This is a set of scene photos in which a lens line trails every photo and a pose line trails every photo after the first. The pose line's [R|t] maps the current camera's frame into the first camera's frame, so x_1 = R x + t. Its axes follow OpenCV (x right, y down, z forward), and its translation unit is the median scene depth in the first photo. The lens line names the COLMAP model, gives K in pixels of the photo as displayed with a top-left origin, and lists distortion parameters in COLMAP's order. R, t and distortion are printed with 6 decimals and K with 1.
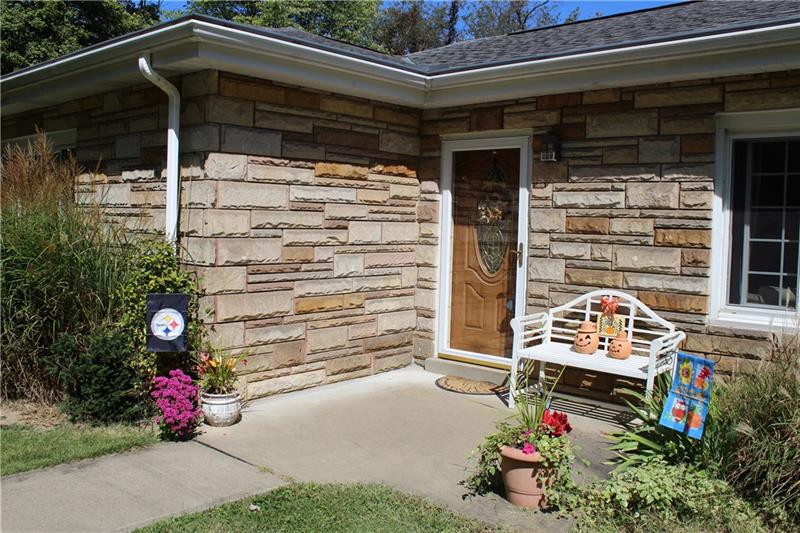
lens RADIAL K [[715.6, 0, 396.2], [0, 715.6, 269.1], [0, 0, 1]] dist [-0.121846, 0.047664]
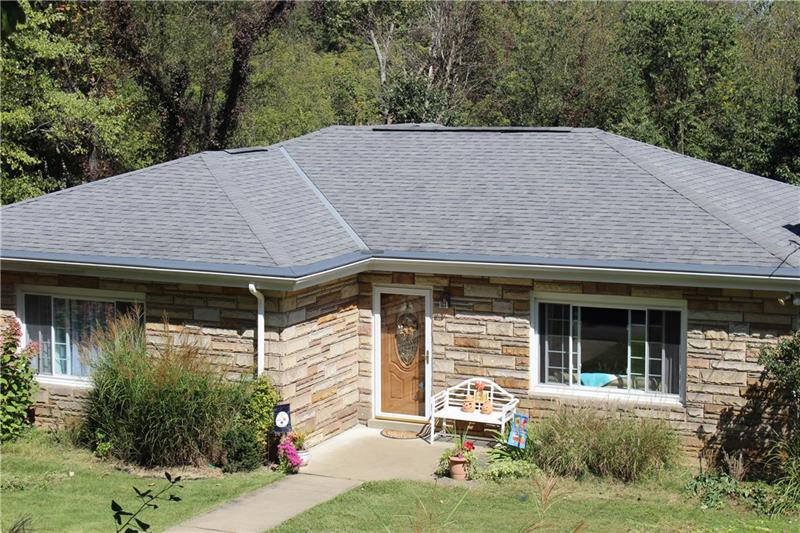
lens RADIAL K [[1651.3, 0, 400.1], [0, 1651.3, 266.1], [0, 0, 1]] dist [-0.187709, 0.000000]
pose [[0.955549, -0.063248, 0.287968, -1.139464], [0.044250, 0.996422, 0.072014, -0.589221], [-0.291492, -0.056071, 0.954928, -3.093679]]
